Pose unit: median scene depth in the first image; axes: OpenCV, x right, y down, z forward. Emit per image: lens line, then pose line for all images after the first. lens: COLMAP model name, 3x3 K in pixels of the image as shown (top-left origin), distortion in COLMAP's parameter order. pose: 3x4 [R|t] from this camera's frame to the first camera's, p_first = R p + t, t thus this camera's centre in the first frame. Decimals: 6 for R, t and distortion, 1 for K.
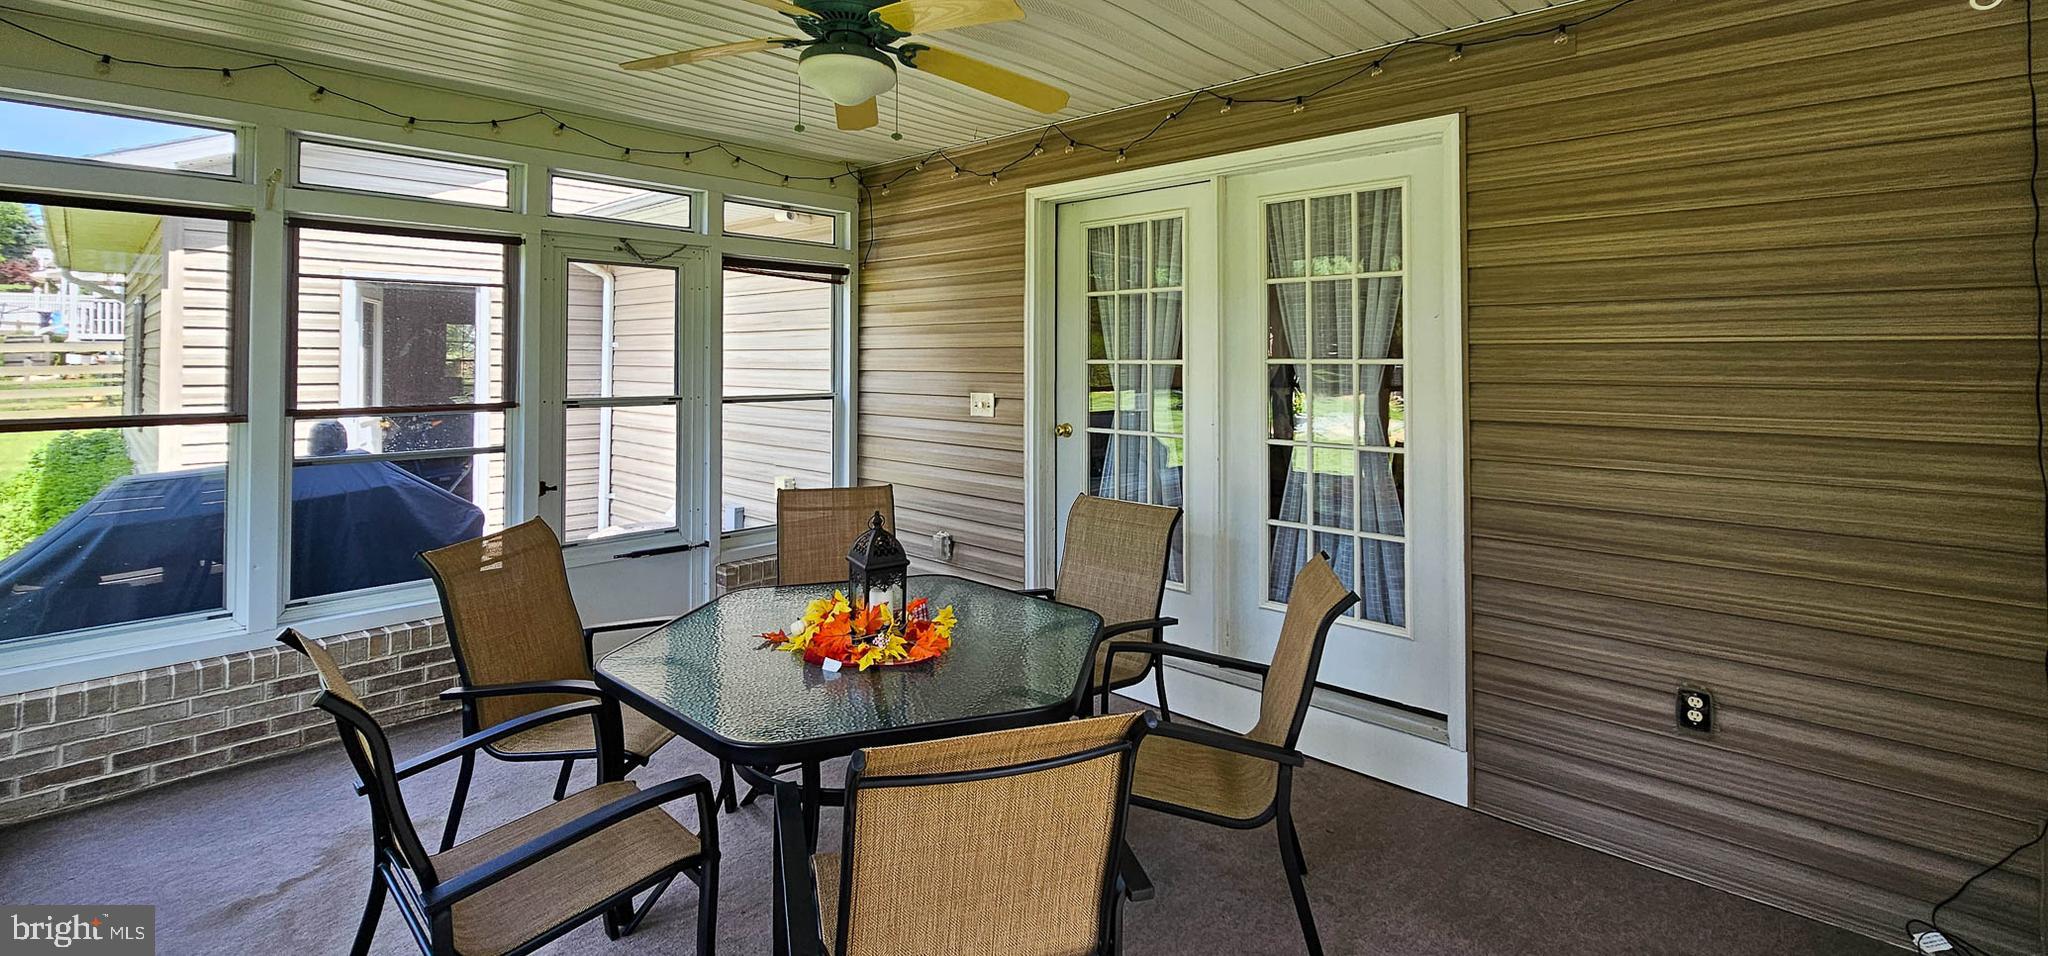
lens RADIAL K [[877.2, 0, 969.3], [0, 877.2, 341.8], [0, 0, 1]] dist [0.002276, 0.000396]
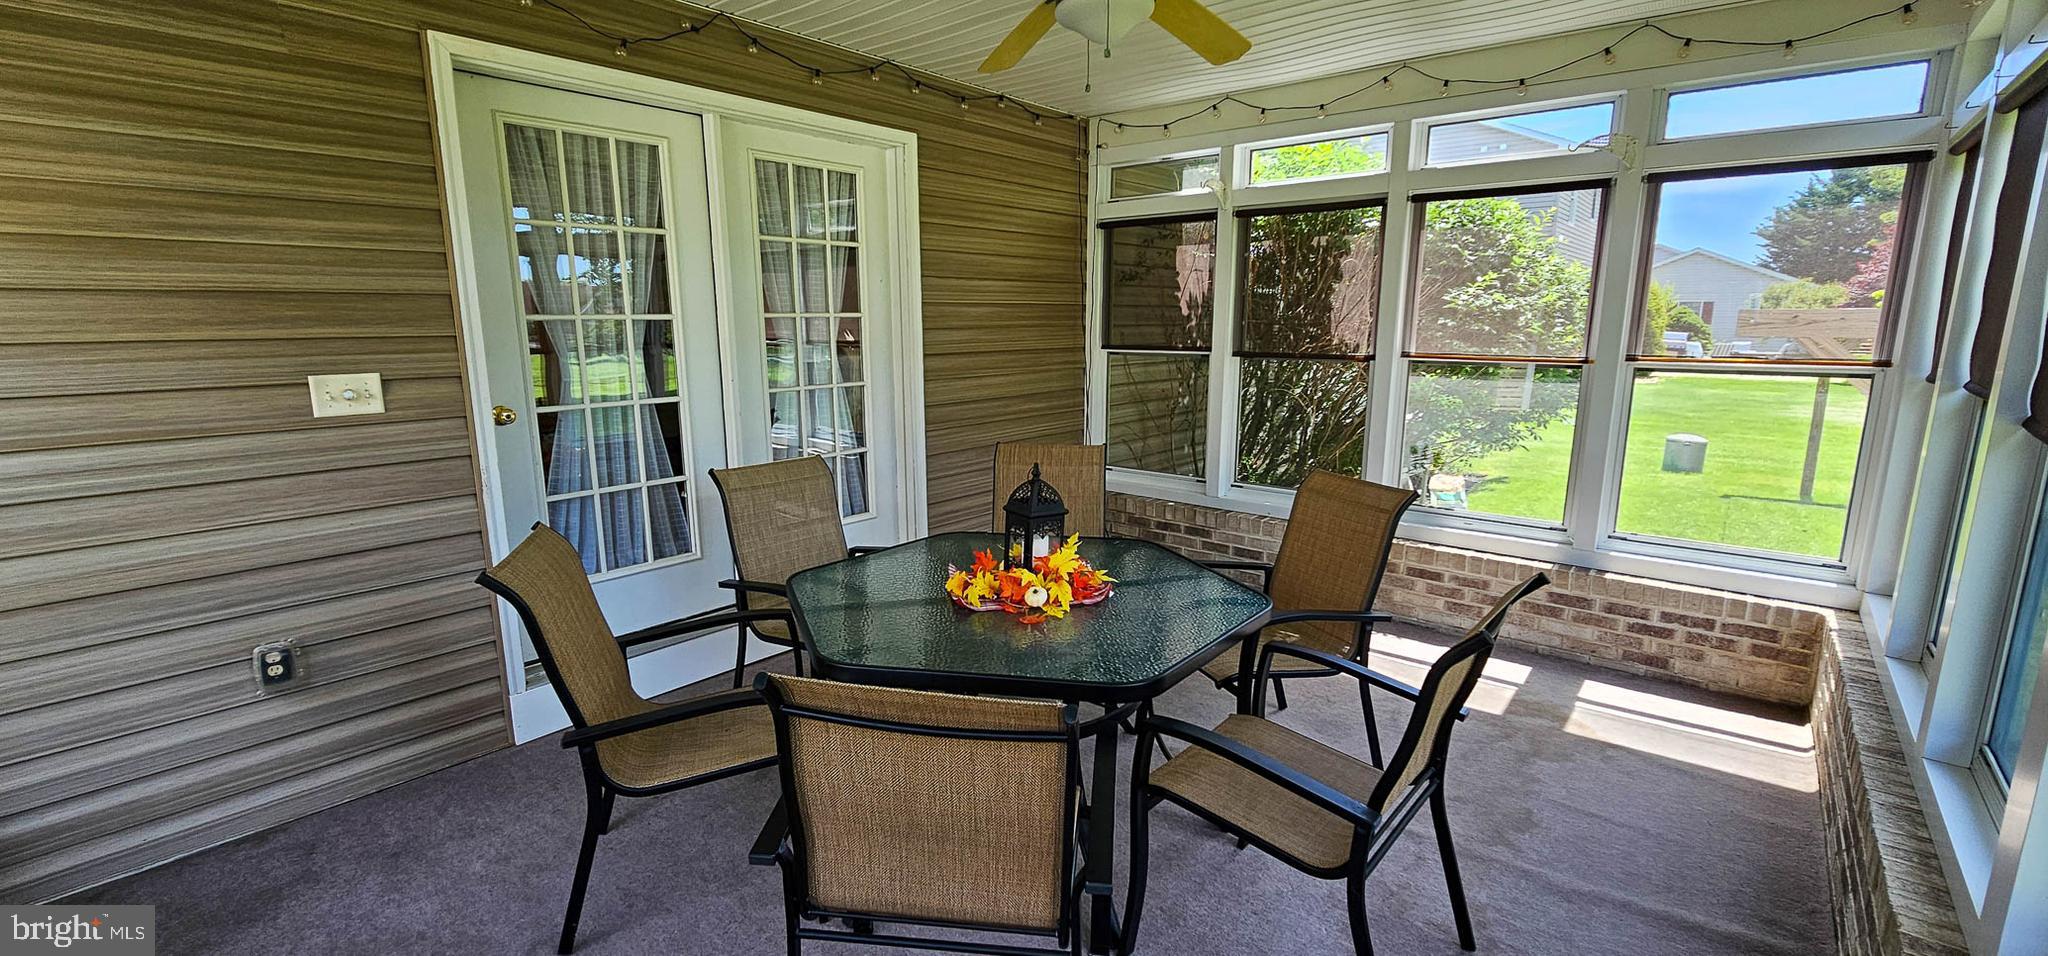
lens RADIAL K [[877.2, 0, 1024.1], [0, 877.2, 484.1], [0, 0, 1]] dist [0.002276, 0.000396]
pose [[-0.076657, -0.188725, 0.979033, -0.637221], [-0.015234, 0.982030, 0.188110, 0.015283], [-0.996941, -0.000495, -0.078155, 0.646305]]
